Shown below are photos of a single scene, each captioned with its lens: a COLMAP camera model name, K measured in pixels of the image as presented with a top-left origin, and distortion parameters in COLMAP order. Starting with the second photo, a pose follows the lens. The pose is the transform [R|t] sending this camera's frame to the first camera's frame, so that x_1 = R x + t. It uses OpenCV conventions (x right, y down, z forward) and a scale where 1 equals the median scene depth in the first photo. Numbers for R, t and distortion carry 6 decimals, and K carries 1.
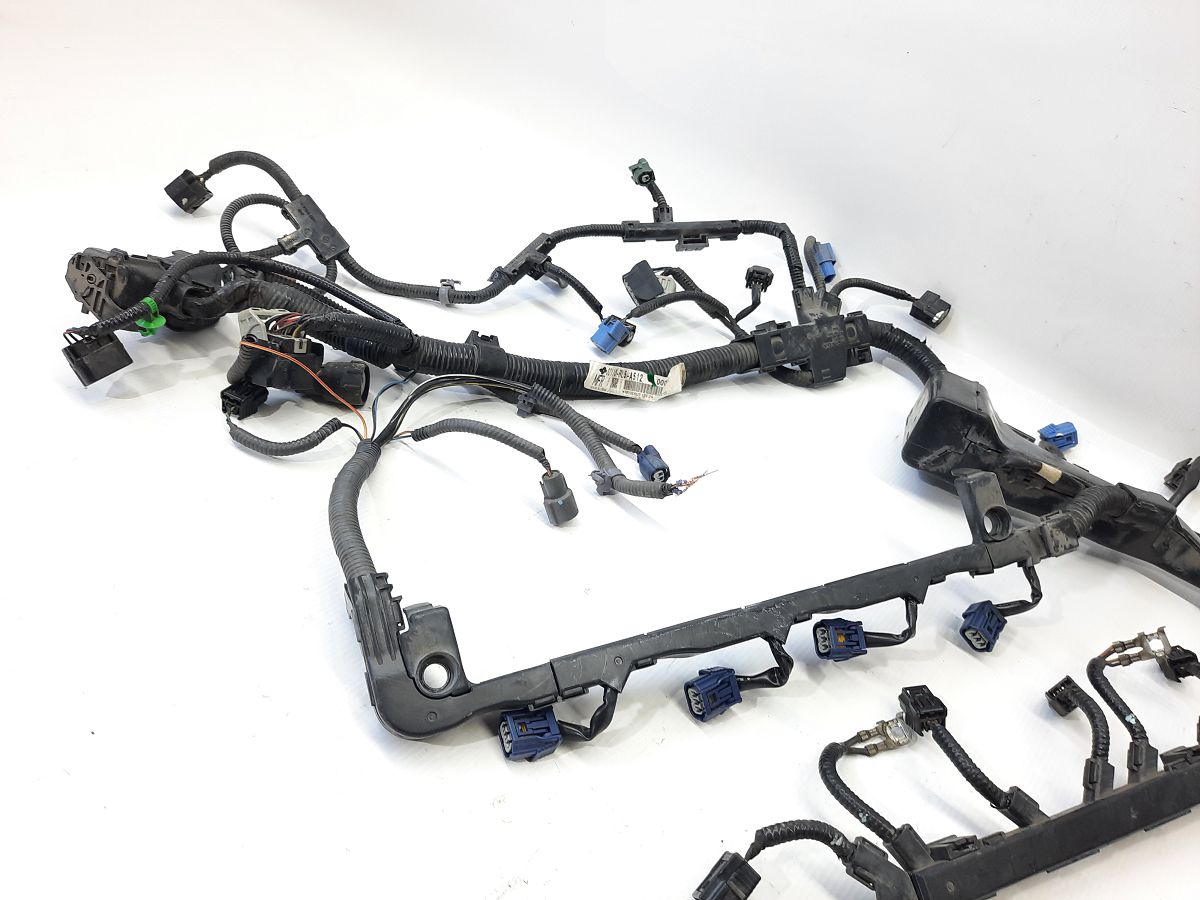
lens RADIAL K [[887.8, 0, 600.0], [0, 887.8, 450.0], [0, 0, 1]] dist [0.051113, -0.074907]
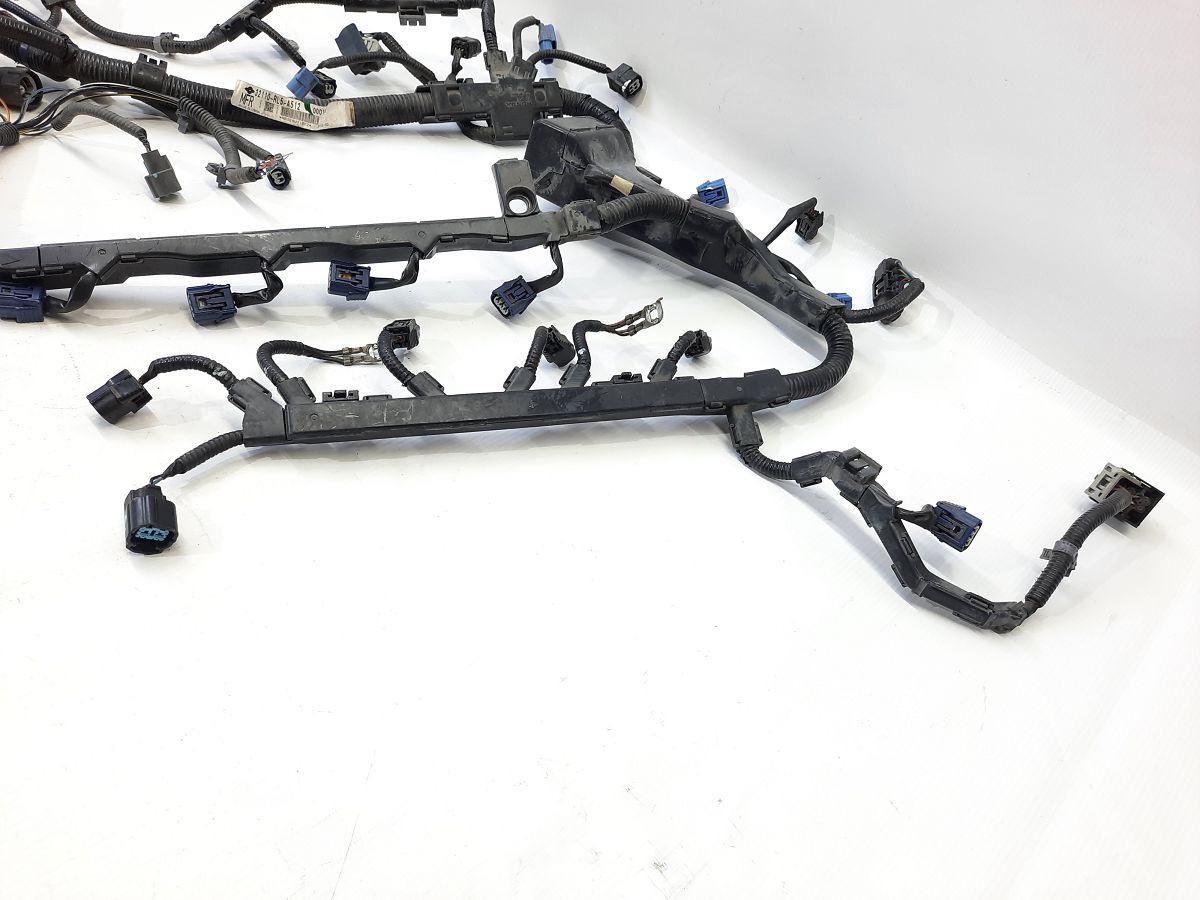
lens RADIAL K [[887.8, 0, 600.0], [0, 887.8, 450.0], [0, 0, 1]] dist [0.051113, -0.074907]
pose [[0.995867, 0.048216, -0.076970, 0.530213], [-0.044068, 0.997529, 0.054716, 0.270891], [0.079418, -0.051098, 0.995531, -0.112037]]
